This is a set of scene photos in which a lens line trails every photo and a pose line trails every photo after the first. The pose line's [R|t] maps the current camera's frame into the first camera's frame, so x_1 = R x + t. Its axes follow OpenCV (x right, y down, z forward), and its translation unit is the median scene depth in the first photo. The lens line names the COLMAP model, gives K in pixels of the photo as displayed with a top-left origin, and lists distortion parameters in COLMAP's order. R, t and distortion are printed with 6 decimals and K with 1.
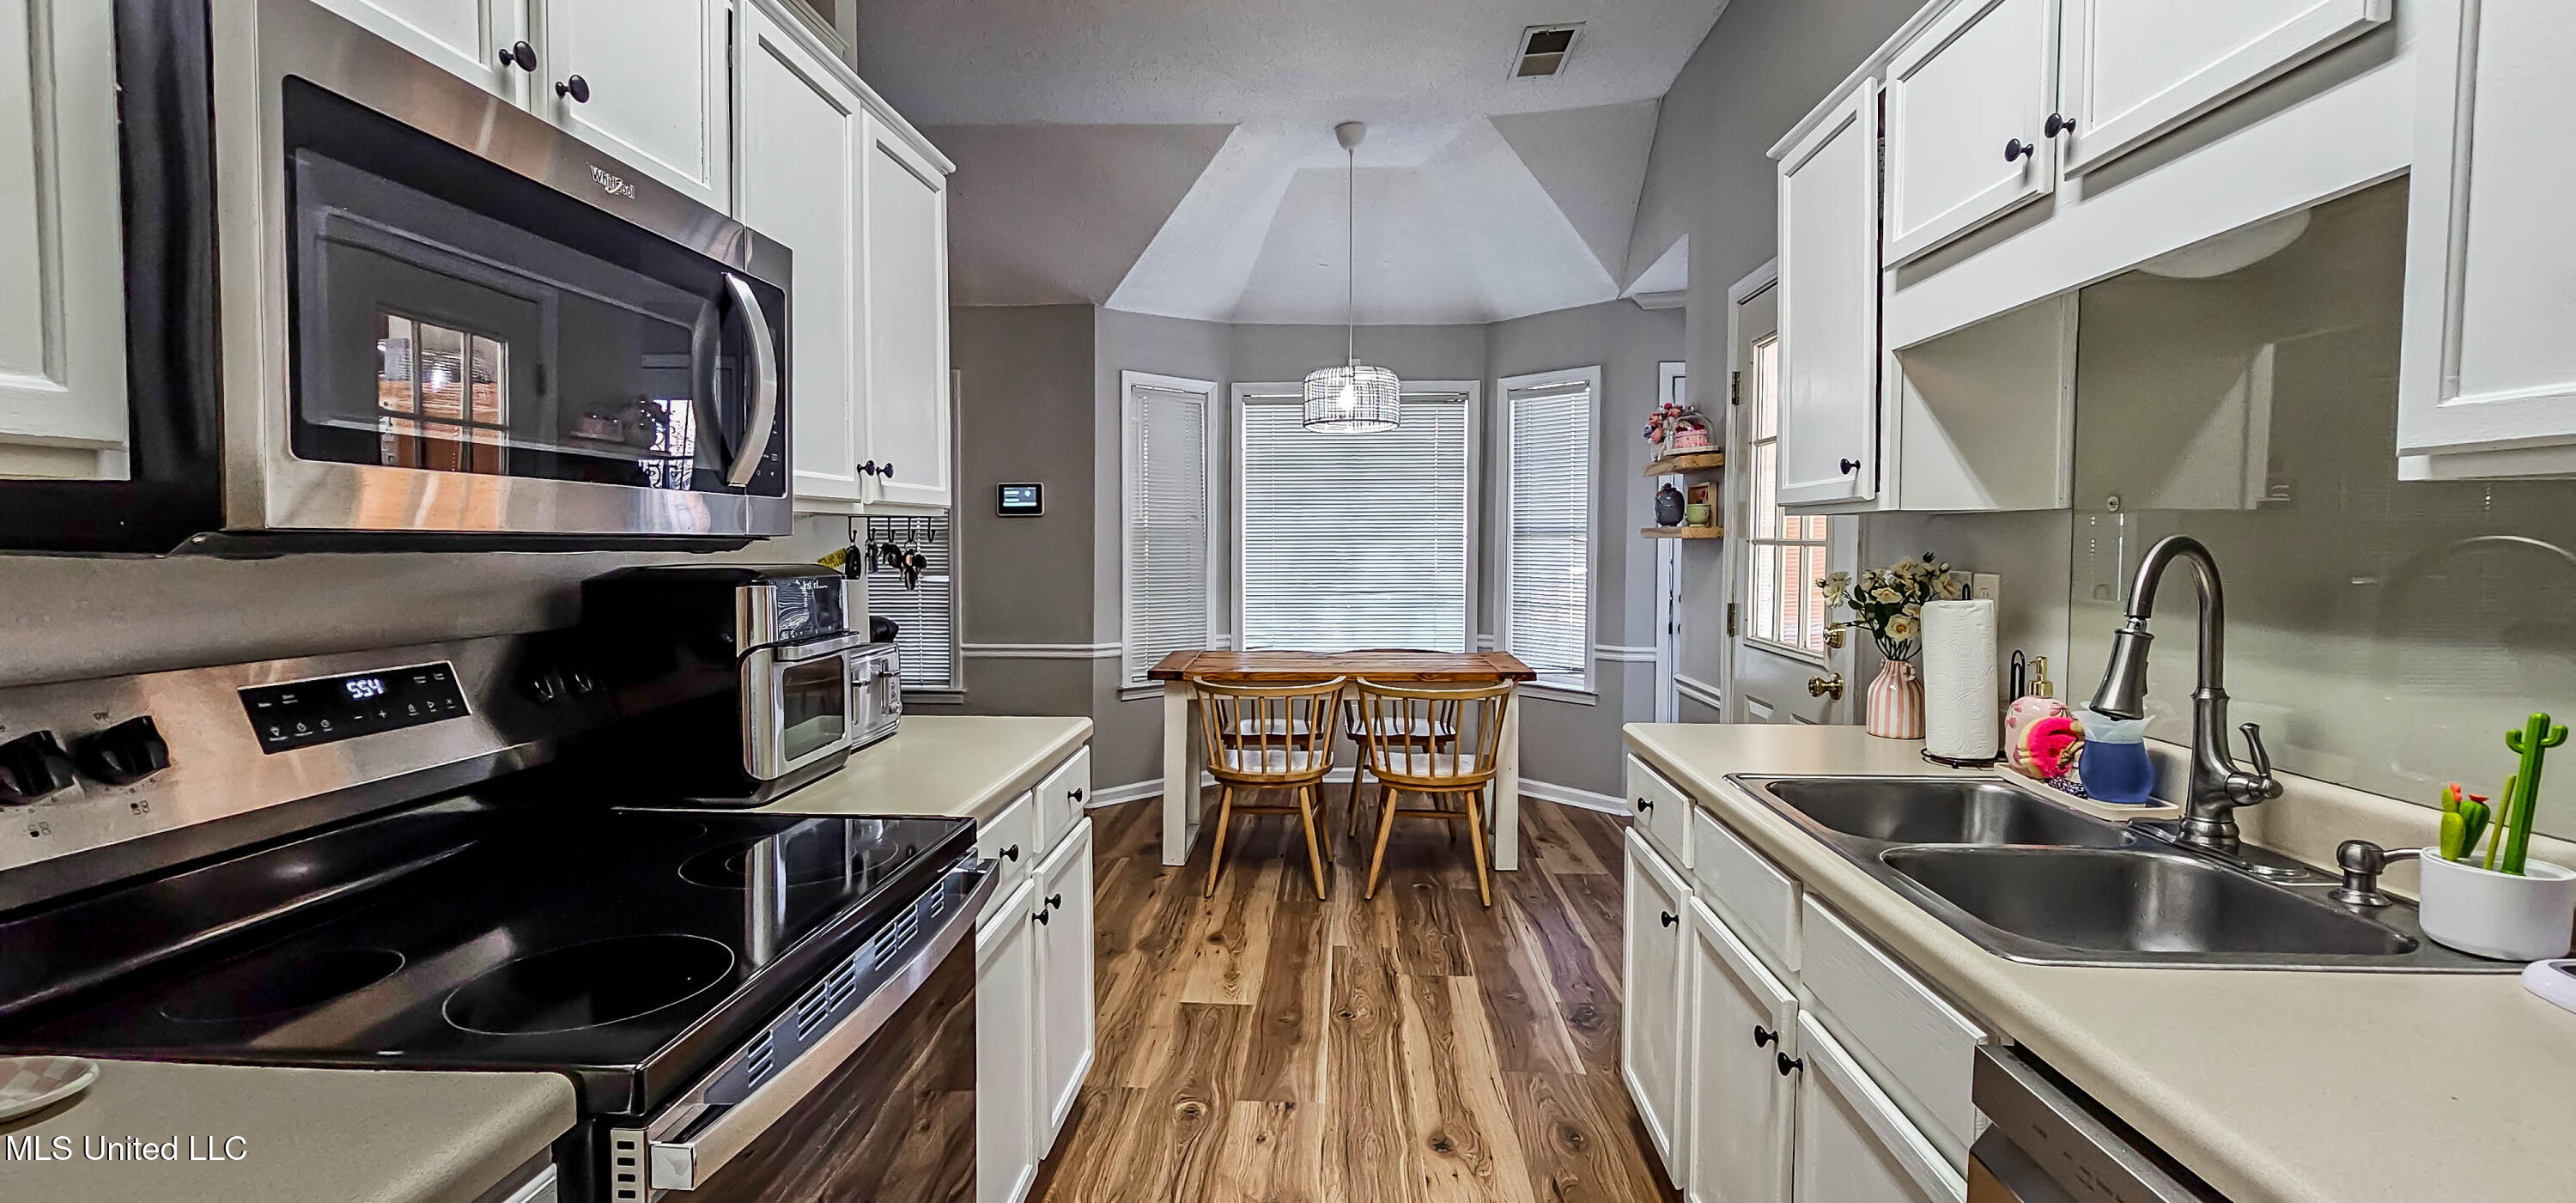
lens RADIAL K [[1059.0, 0, 1288.0], [0, 1059.0, 601.5], [0, 0, 1]] dist [0.000213, -0.000061]
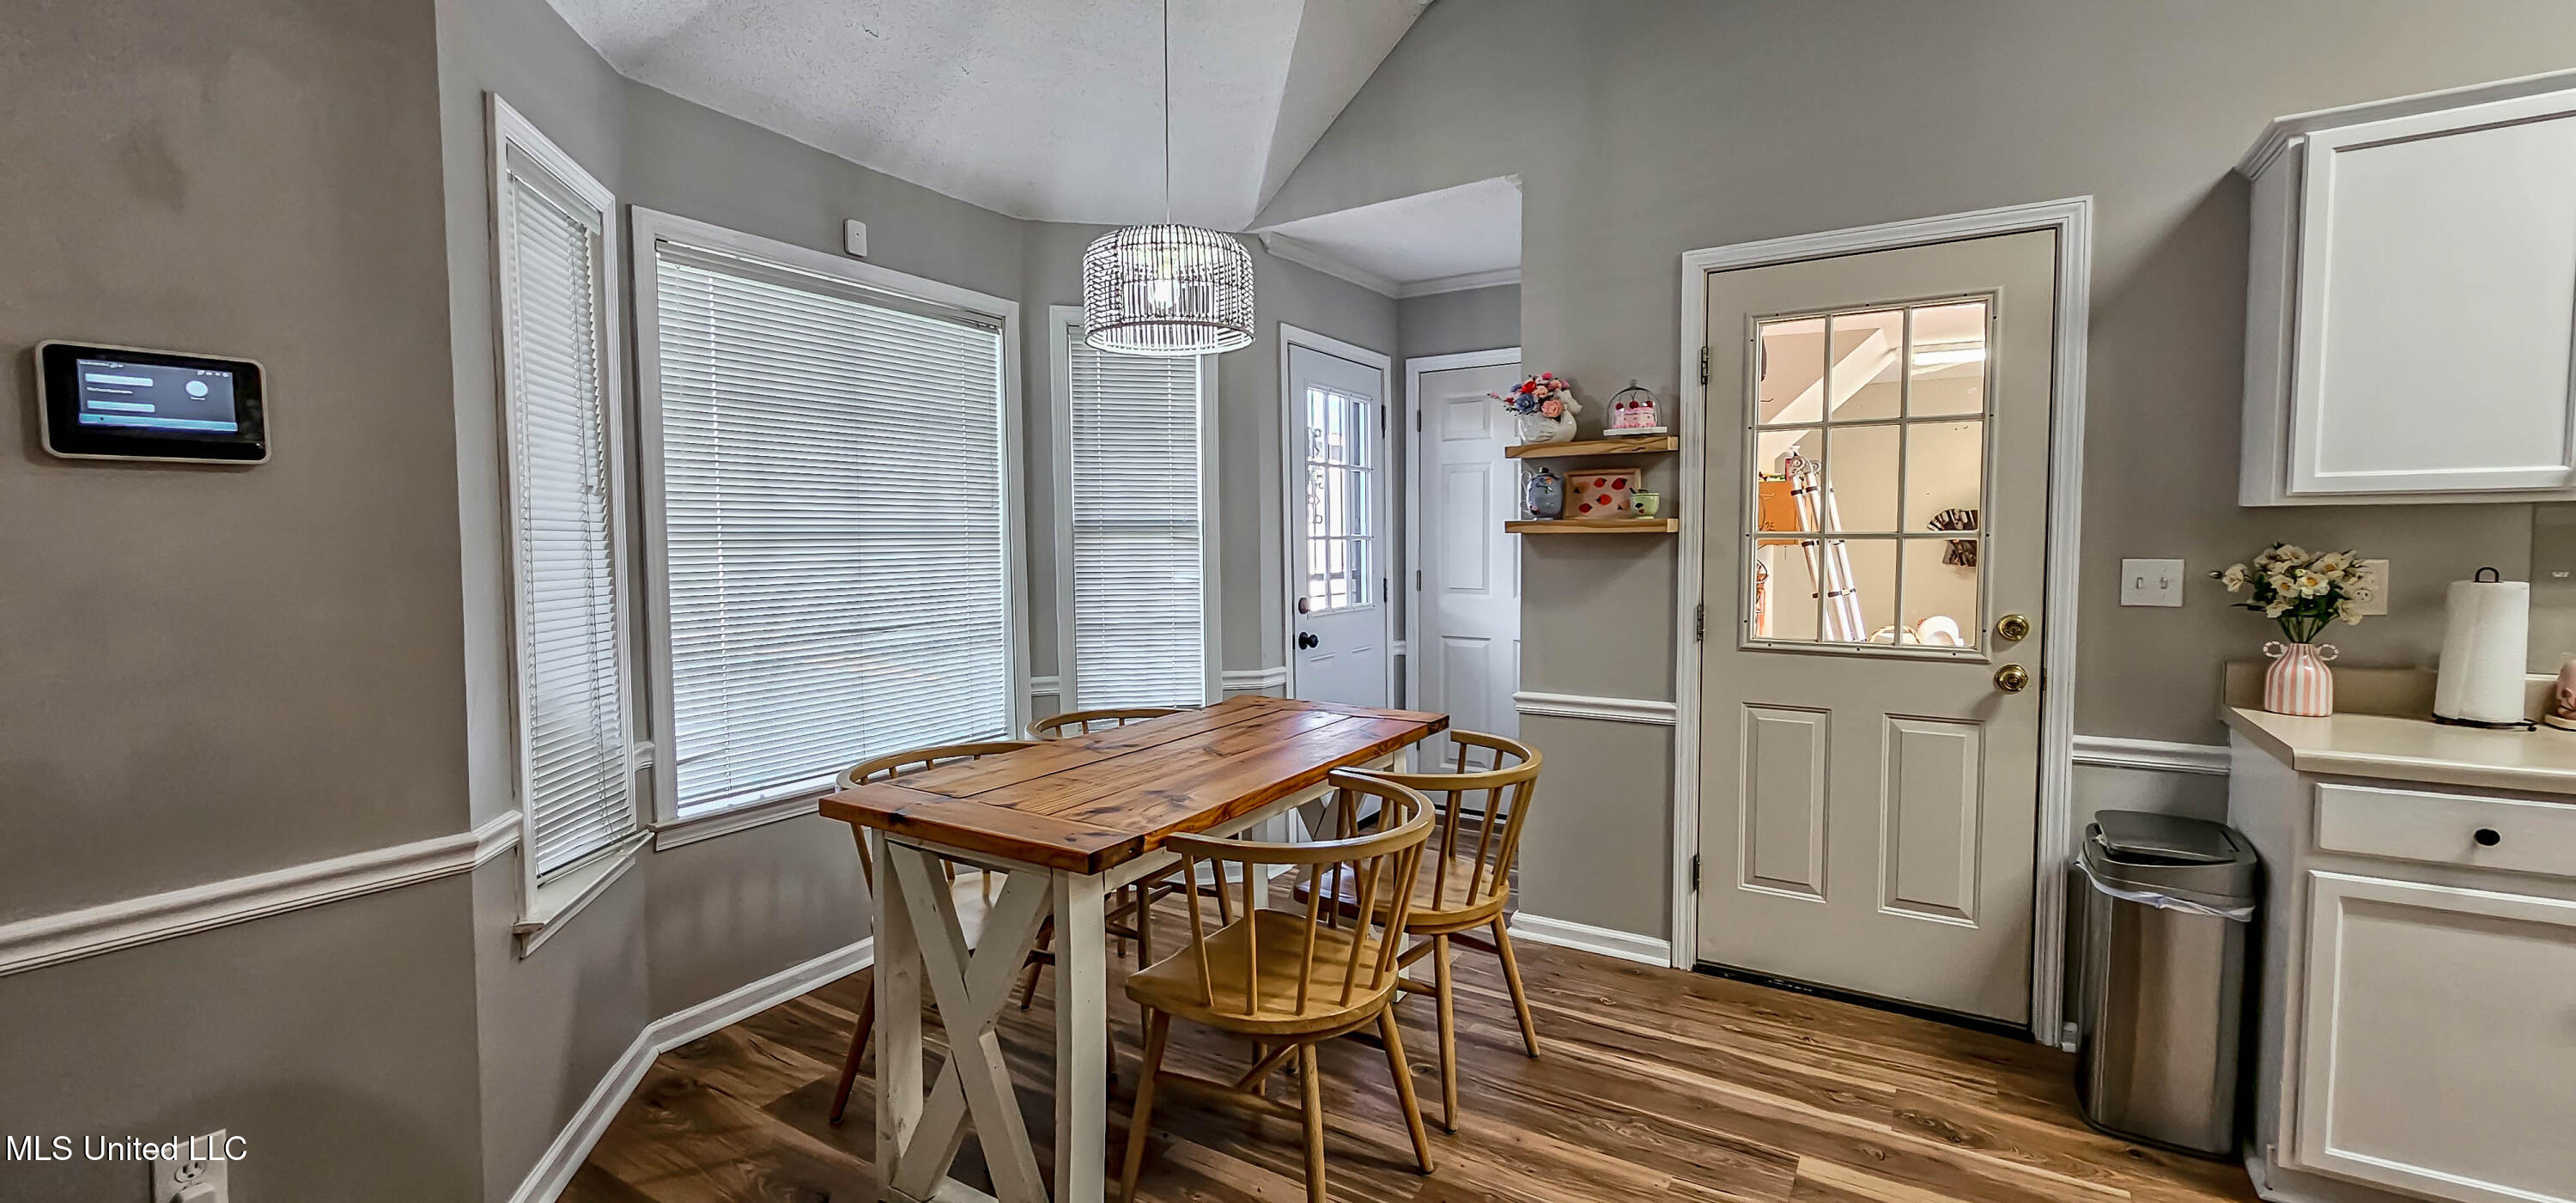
lens RADIAL K [[1044.5, 0, 1277.0], [0, 1044.5, 601.6], [0, 0, 1]] dist [0.000123, -0.000425]
pose [[0.495621, -0.056677, 0.866687, -0.354584], [0.059848, 0.997725, 0.031022, -0.032257], [-0.866474, 0.036494, 0.497886, 0.586086]]
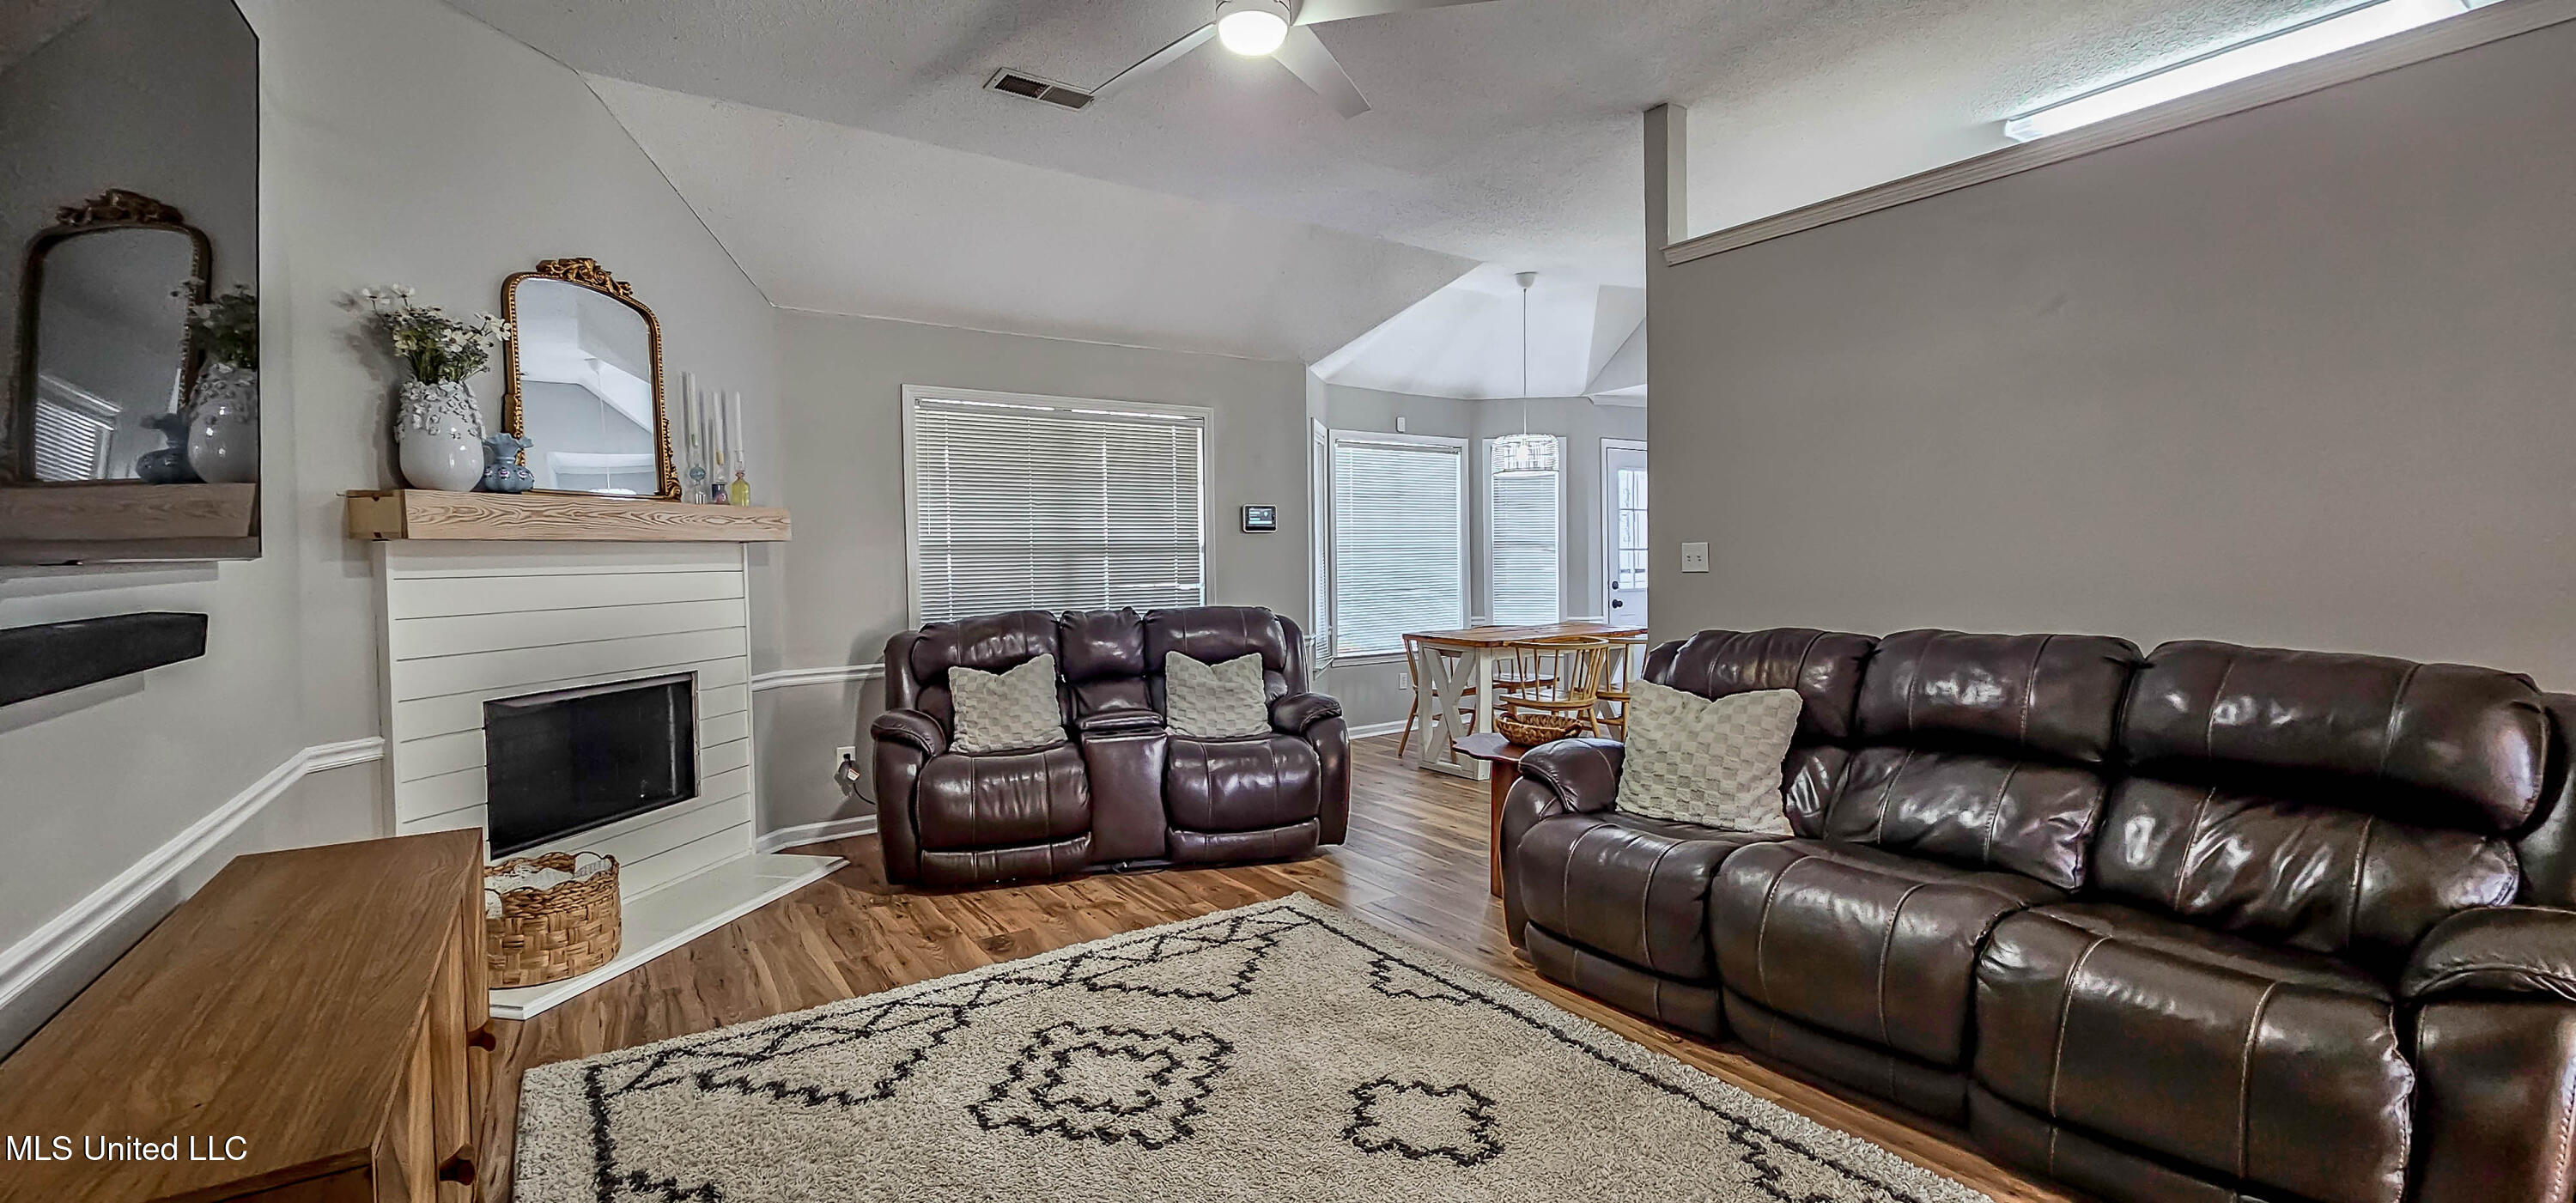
lens RADIAL K [[1059.0, 0, 1288.0], [0, 1059.0, 601.5], [0, 0, 1]] dist [0.000213, -0.000061]
pose [[0.801790, -0.036031, 0.596518, -0.954105], [0.049051, 0.998781, -0.005602, 0.006494], [-0.595589, 0.033752, 0.802580, 0.011189]]
